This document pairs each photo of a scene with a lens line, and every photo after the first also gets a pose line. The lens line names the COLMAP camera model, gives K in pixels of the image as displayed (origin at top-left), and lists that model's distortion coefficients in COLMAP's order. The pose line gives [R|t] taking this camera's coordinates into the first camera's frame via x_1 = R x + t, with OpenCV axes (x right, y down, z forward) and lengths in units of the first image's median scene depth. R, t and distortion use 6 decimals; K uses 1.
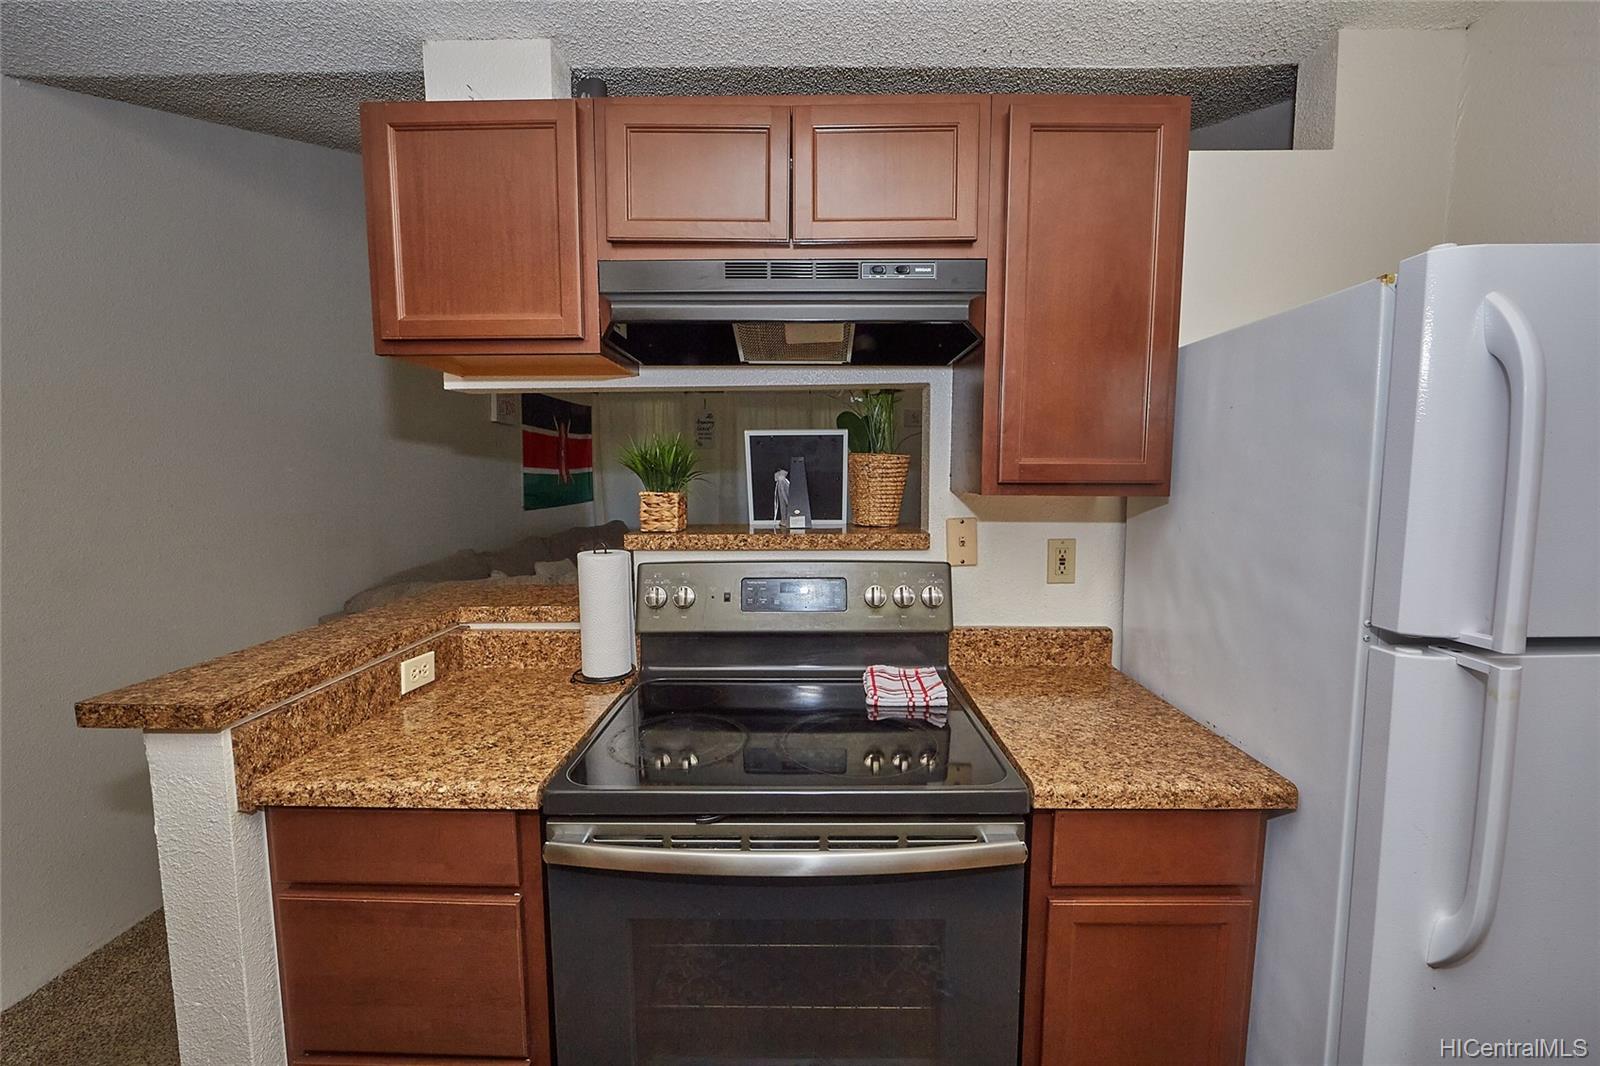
lens RADIAL K [[631.2, 0, 804.9], [0, 631.2, 529.6], [0, 0, 1]] dist [-0.010749, 0.001656]
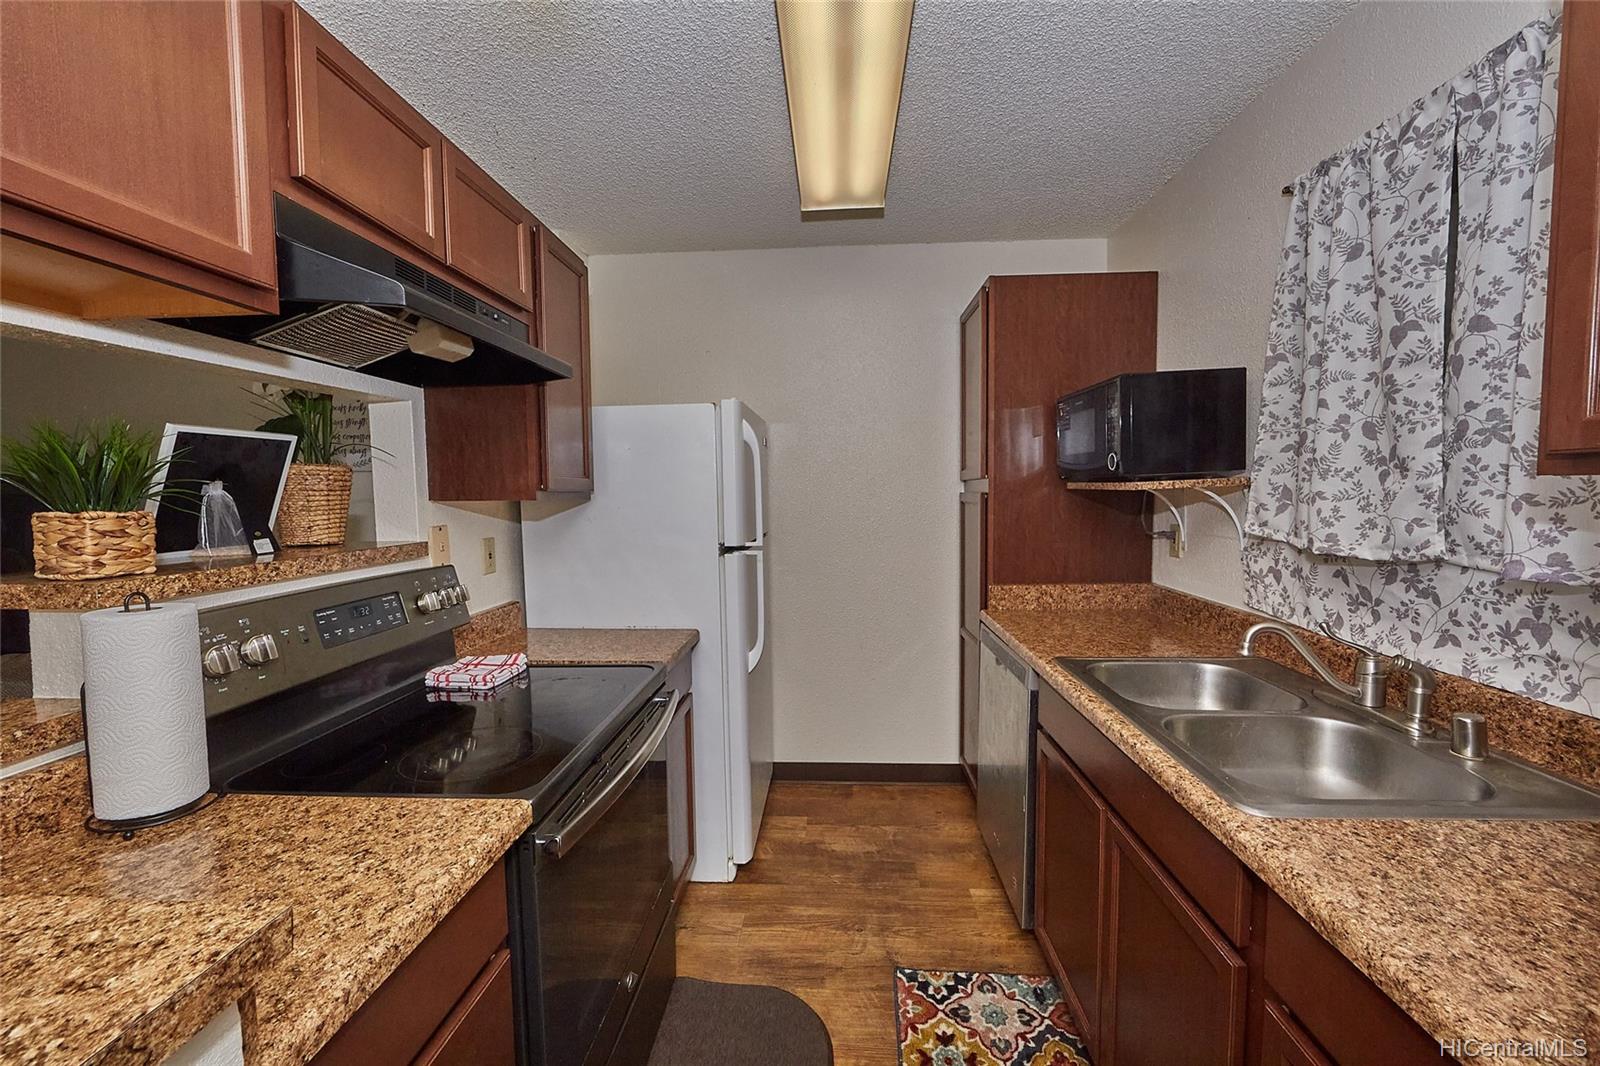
lens RADIAL K [[631.2, 0, 797.9], [0, 631.2, 534.0], [0, 0, 1]] dist [-0.010749, 0.001656]
pose [[0.054025, -0.066976, 0.996291, -0.869157], [0.102192, 0.992880, 0.061205, -0.007745], [-0.993297, 0.098506, 0.060485, 0.321272]]
